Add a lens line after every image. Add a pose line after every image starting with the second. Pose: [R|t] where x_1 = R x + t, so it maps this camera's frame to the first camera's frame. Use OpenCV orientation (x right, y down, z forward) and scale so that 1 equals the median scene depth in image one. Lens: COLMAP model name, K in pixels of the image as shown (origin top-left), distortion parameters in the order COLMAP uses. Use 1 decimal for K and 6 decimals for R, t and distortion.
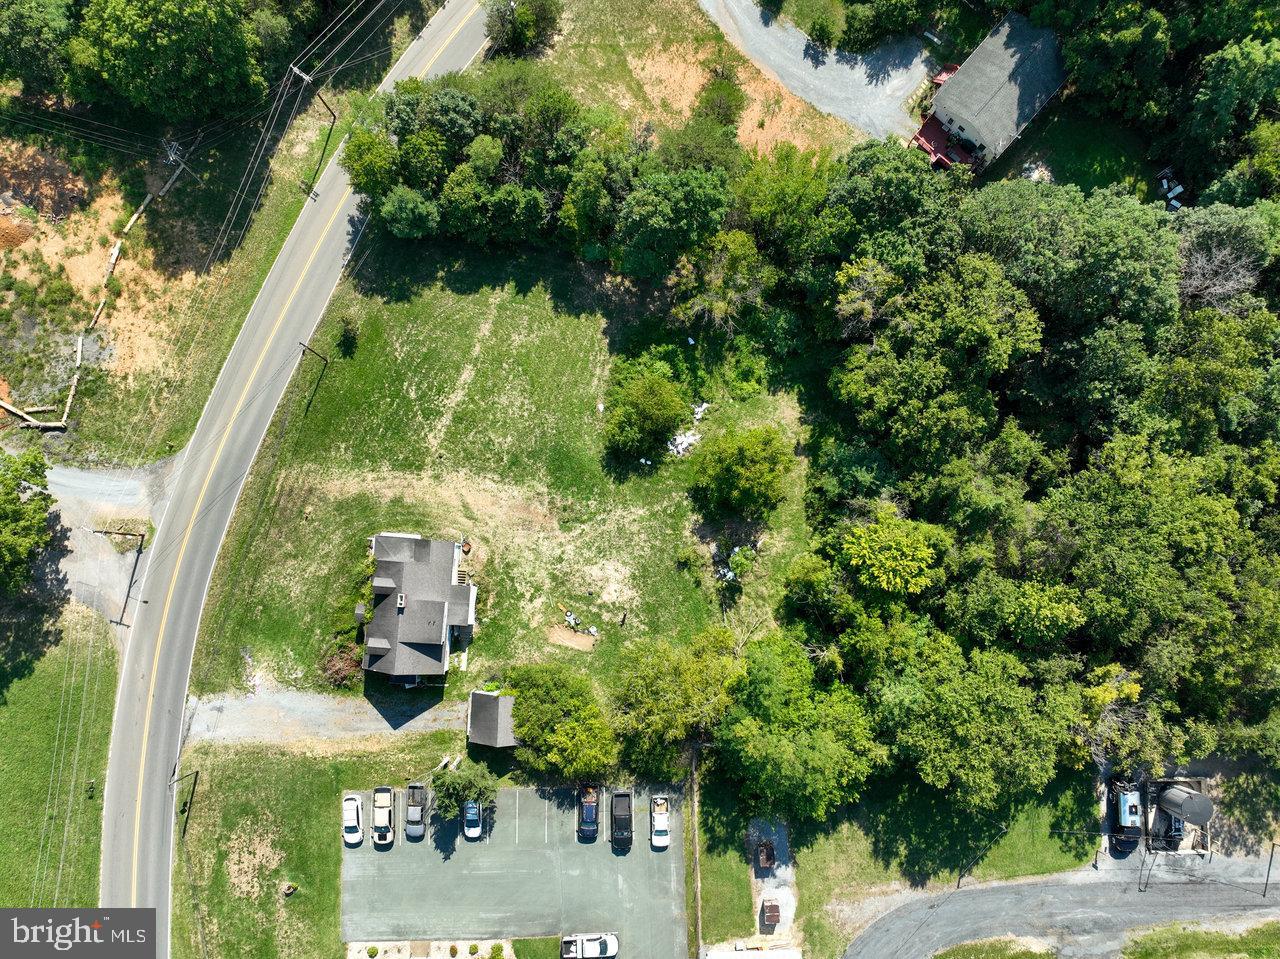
lens RADIAL K [[933.8, 0, 653.8], [0, 933.8, 483.1], [0, 0, 1]] dist [-0.005387, 0.020147]
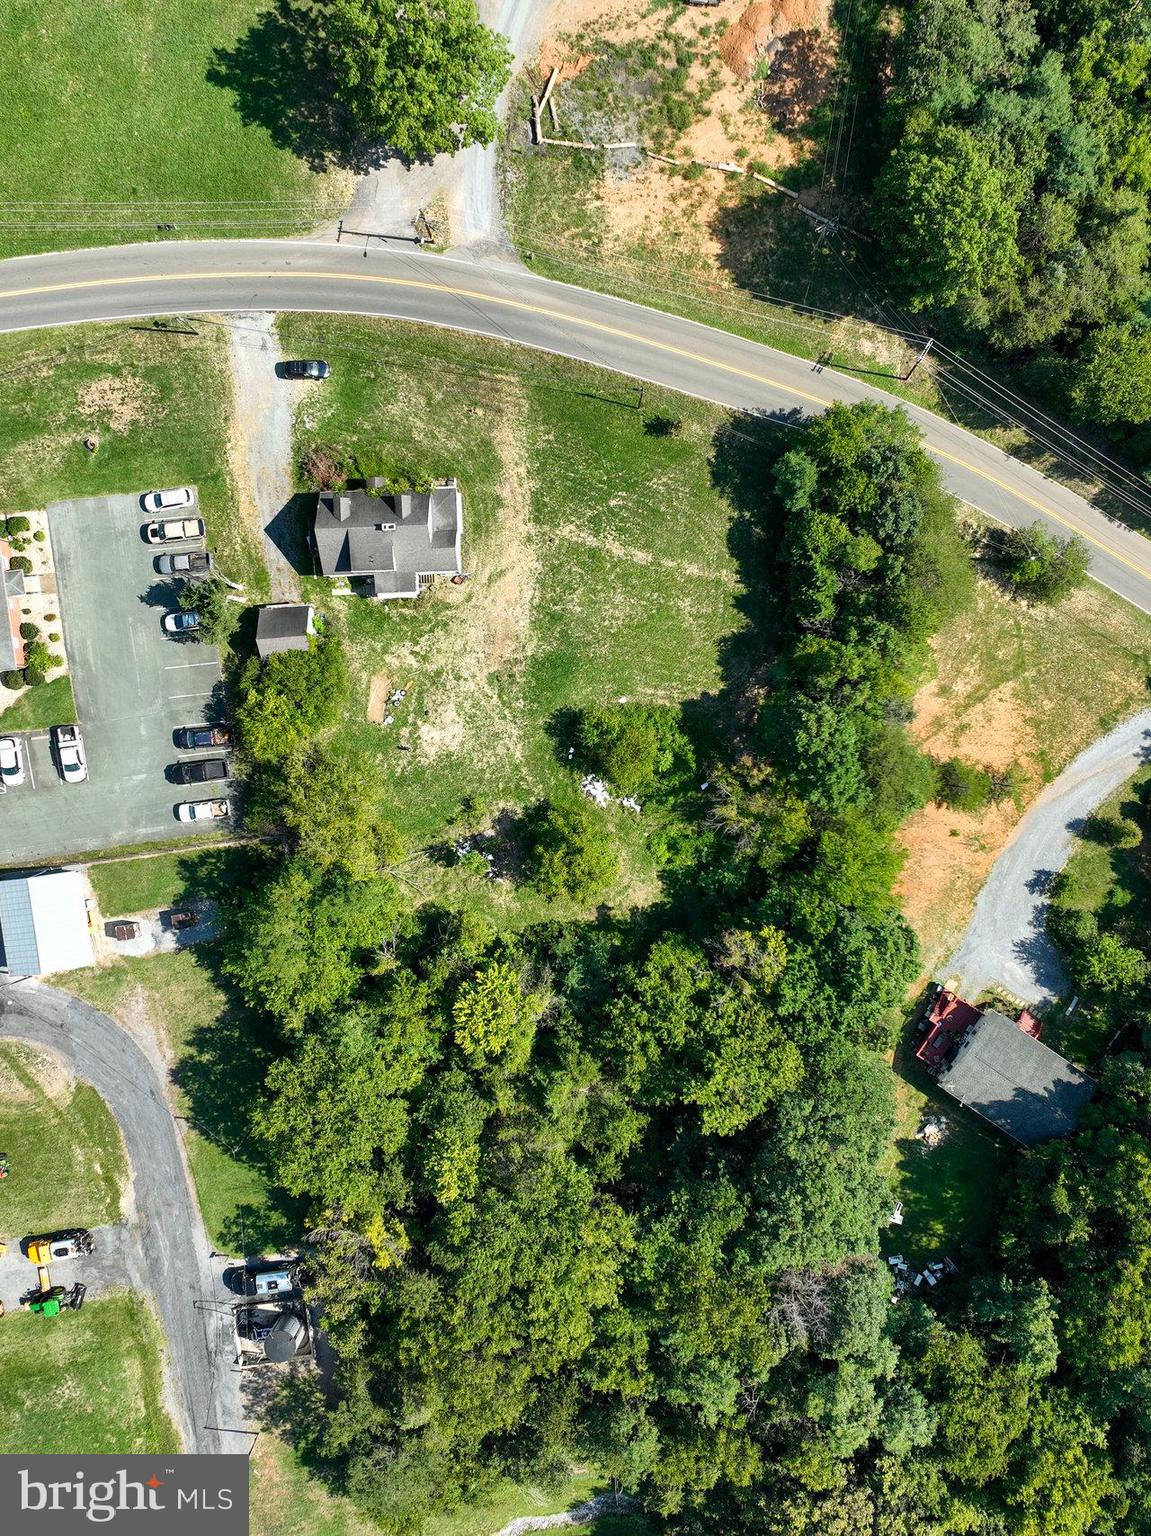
lens RADIAL K [[1201.4, 0, 626.8], [0, 1201.4, 767.7], [0, 0, 1]] dist [0.007383, 0.001775]
pose [[0.114121, 0.993384, 0.012813, -0.002947], [-0.992850, 0.113587, 0.036688, -0.128666], [0.034990, -0.016908, 0.999245, -0.245380]]
